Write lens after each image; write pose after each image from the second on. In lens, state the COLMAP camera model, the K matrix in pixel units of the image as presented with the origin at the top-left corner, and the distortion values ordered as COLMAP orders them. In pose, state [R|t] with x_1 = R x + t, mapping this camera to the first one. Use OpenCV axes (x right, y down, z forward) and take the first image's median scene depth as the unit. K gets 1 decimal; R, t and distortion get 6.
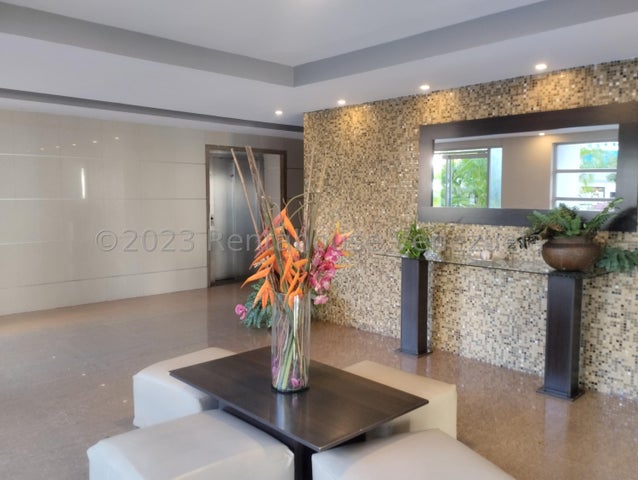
lens RADIAL K [[539.0, 0, 309.1], [0, 539.0, 241.4], [0, 0, 1]] dist [0.120410, -0.133612]
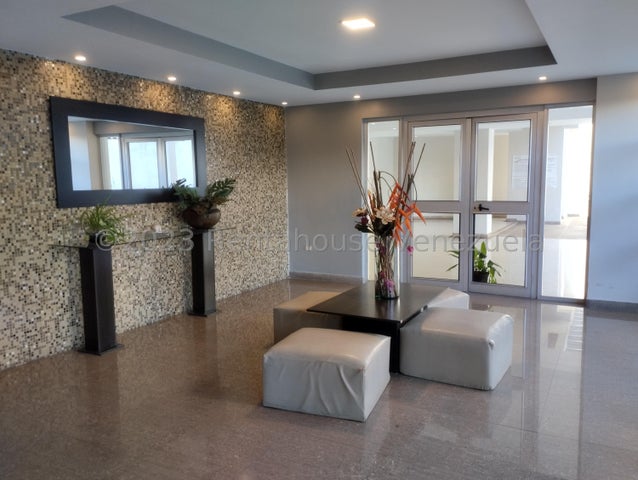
lens RADIAL K [[539.0, 0, 309.1], [0, 539.0, 241.4], [0, 0, 1]] dist [0.120410, -0.133612]
pose [[-0.316137, -0.111192, 0.942175, -0.824454], [0.097692, 0.984013, 0.148909, -0.084354], [-0.943670, 0.139119, -0.300220, 0.984357]]
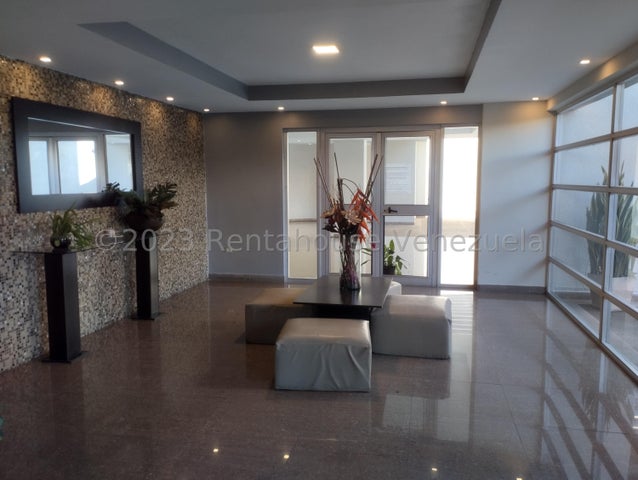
lens RADIAL K [[539.0, 0, 309.1], [0, 539.0, 241.4], [0, 0, 1]] dist [0.120410, -0.133612]
pose [[-0.576166, -0.094778, 0.811819, -0.808371], [0.075135, 0.982906, 0.168077, -0.113683], [-0.813872, 0.157837, -0.559196, 1.230725]]
